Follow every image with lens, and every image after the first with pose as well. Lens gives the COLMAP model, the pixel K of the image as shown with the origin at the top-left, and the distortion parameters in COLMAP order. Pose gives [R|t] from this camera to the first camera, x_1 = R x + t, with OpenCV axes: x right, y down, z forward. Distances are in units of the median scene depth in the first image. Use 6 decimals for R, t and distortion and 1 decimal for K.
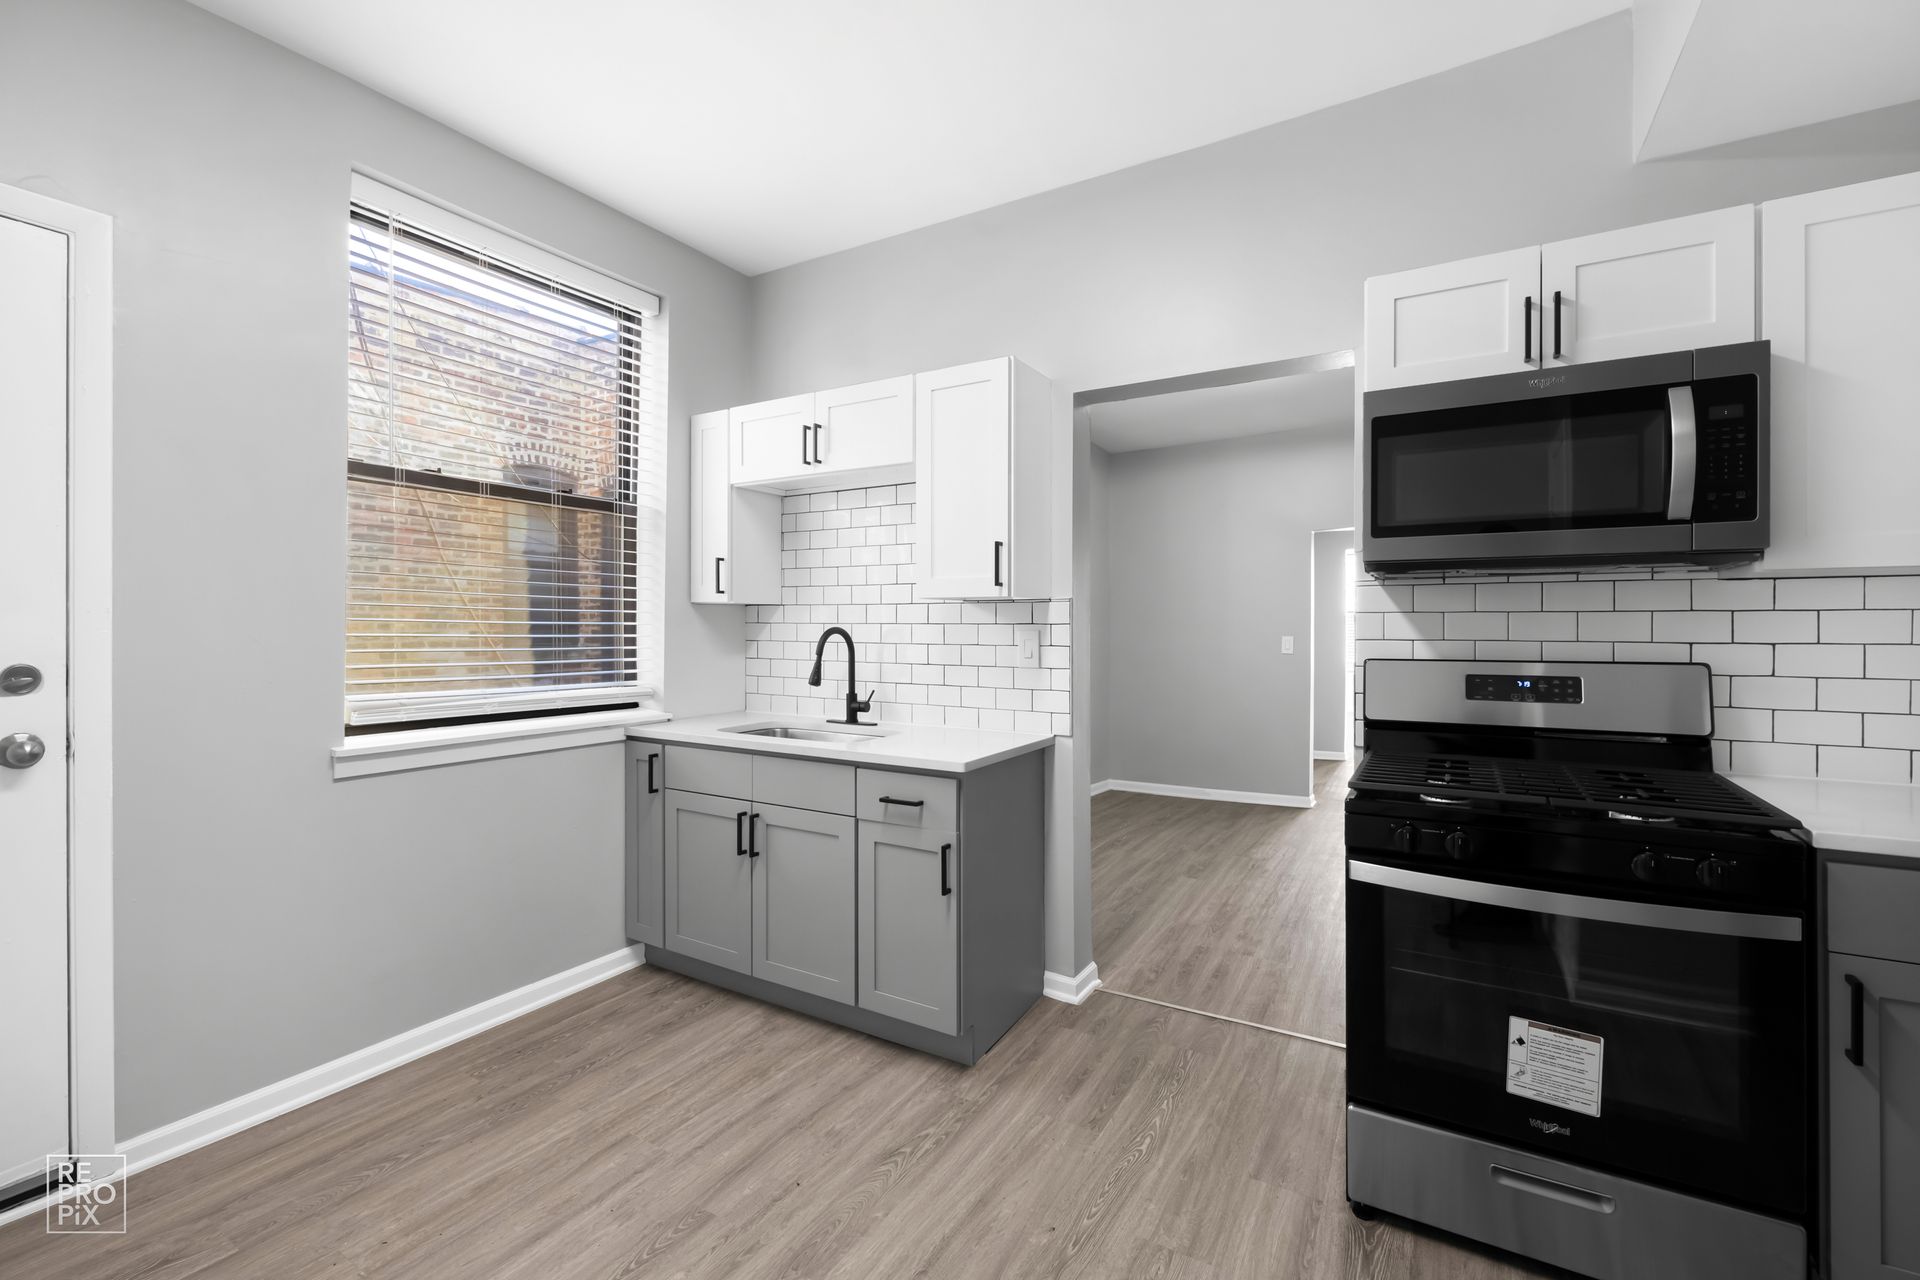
lens RADIAL K [[890.7, 0, 939.7], [0, 890.7, 632.3], [0, 0, 1]] dist [-0.001204, -0.000144]
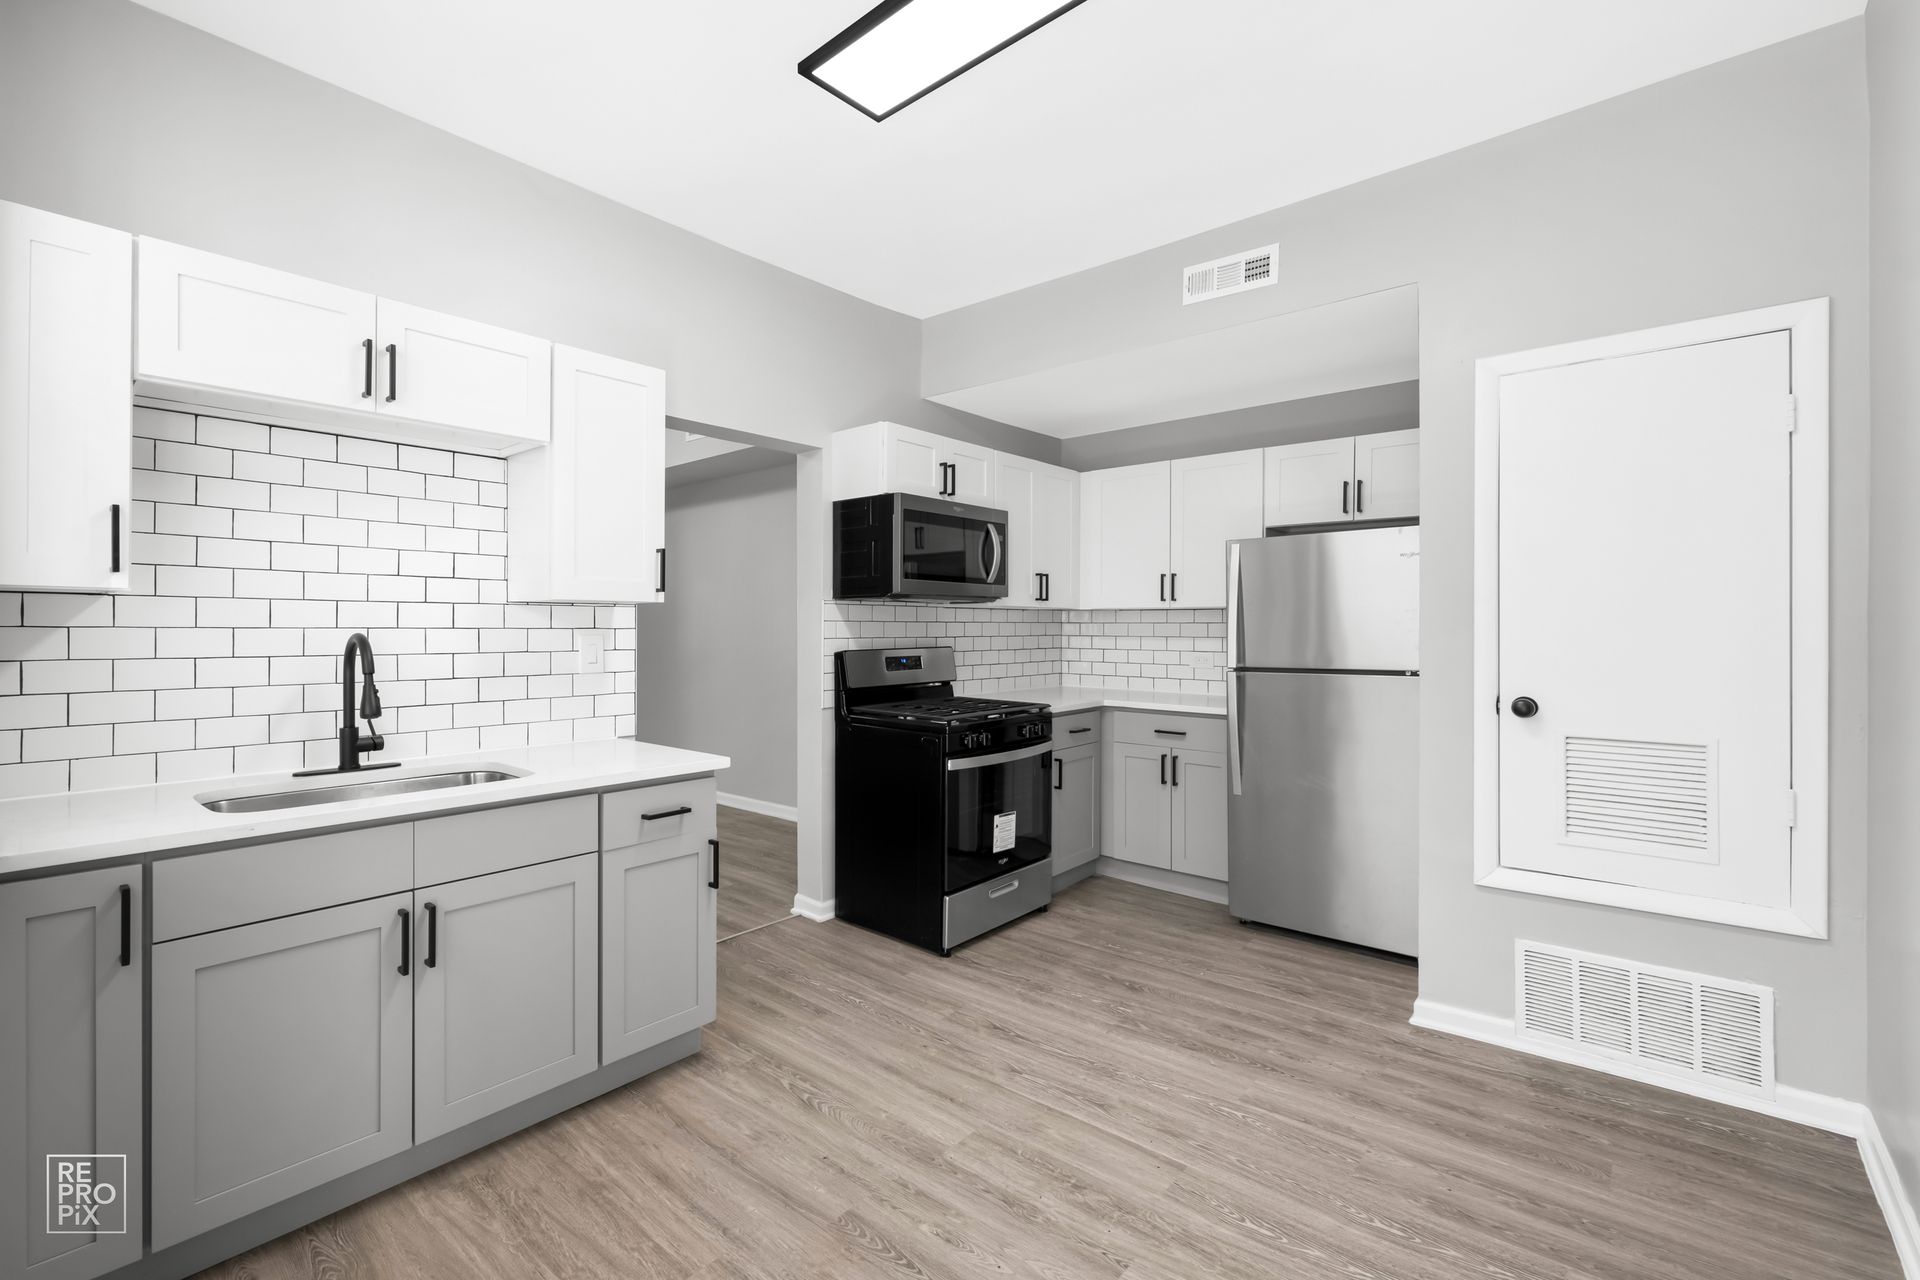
lens RADIAL K [[793.1, 0, 998.4], [0, 793.1, 634.7], [0, 0, 1]] dist [-0.000323, -0.000245]
pose [[0.113863, -0.008319, 0.993462, -0.788201], [0.009420, 0.999929, 0.007293, -0.005038], [-0.993452, 0.008528, 0.113933, 0.504265]]
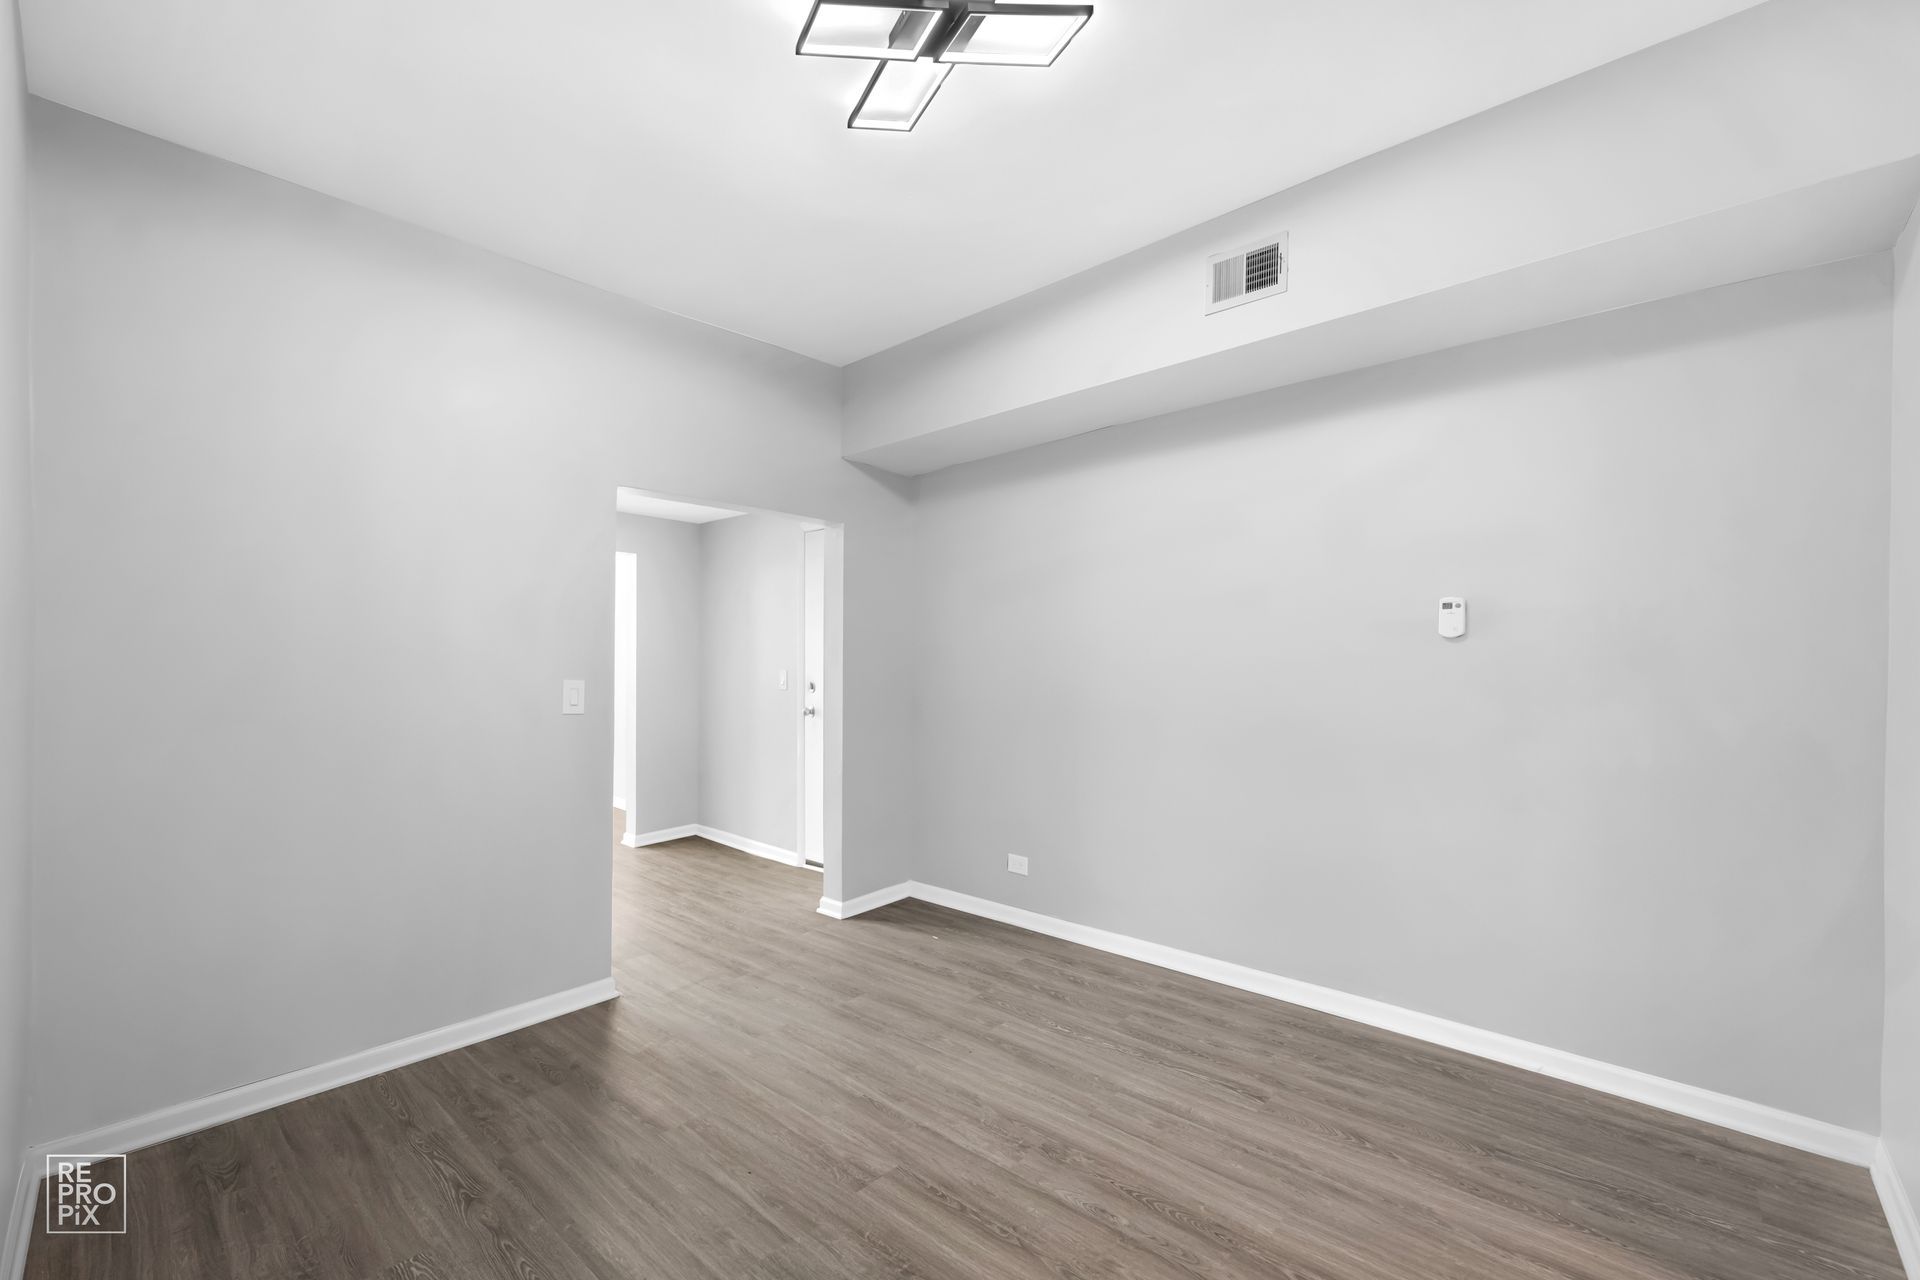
lens RADIAL K [[793.1, 0, 998.4], [0, 793.1, 634.7], [0, 0, 1]] dist [-0.000323, -0.000245]
pose [[0.178096, 0.034412, 0.983411, -0.104447], [0.012061, 0.999237, -0.037150, -0.025533], [-0.983939, 0.018477, 0.177545, 1.473248]]
